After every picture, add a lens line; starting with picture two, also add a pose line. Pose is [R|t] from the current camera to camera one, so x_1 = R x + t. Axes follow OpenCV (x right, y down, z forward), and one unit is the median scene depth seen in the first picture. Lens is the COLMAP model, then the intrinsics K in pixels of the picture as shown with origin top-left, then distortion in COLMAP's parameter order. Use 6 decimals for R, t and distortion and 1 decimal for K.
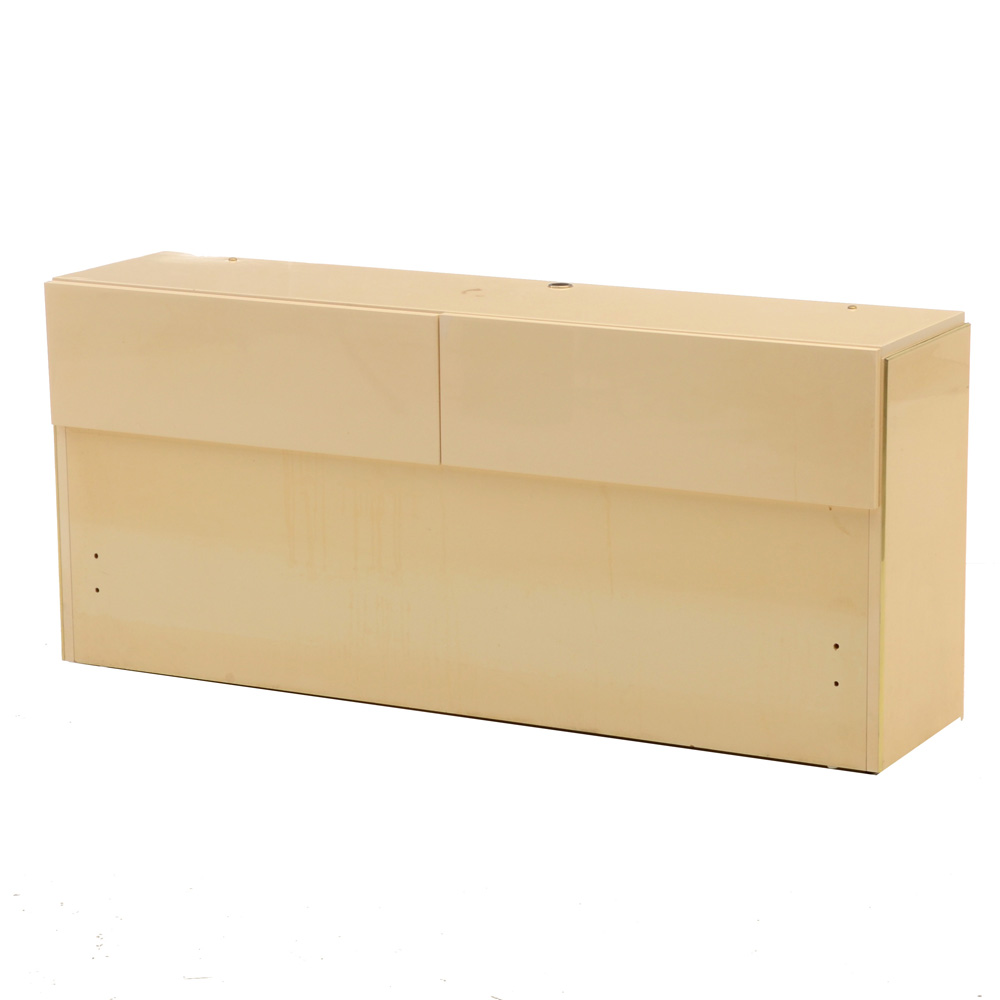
lens RADIAL K [[3840.2, 0, 432.9], [0, 3840.2, 536.0], [0, 0, 1]] dist [-0.279259, -11.712514]
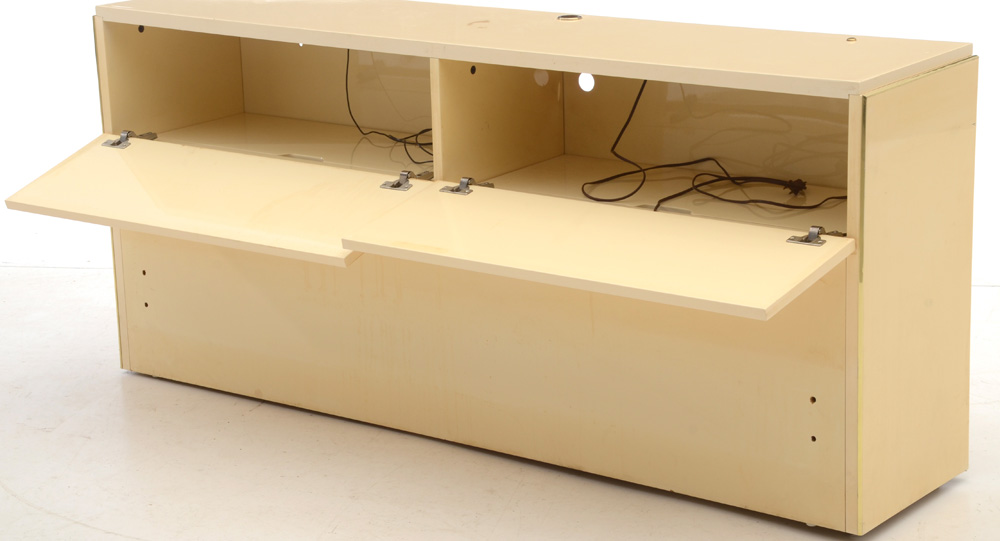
lens RADIAL K [[2332.9, 0, 500.0], [0, 2332.9, 270.5], [0, 0, 1]] dist [0.081559, 0.329727]
pose [[0.991280, 0.019708, -0.130293, 0.098427], [-0.014677, 0.999113, 0.039461, -0.023529], [0.130955, -0.037204, 0.990690, 0.397692]]
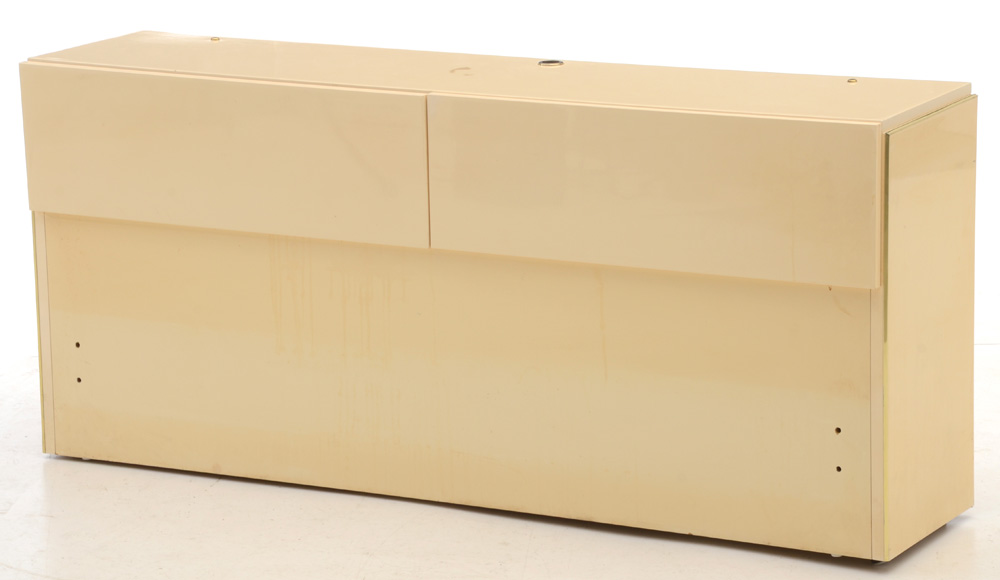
lens RADIAL K [[3816.2, 0, 500.0], [0, 3816.2, 290.0], [0, 0, 1]] dist [0.180733, 2.218339]
pose [[0.999810, -0.010622, 0.016363, 0.003851], [0.010730, 0.999921, -0.006476, -0.001352], [-0.016293, 0.006650, 0.999845, 0.027376]]
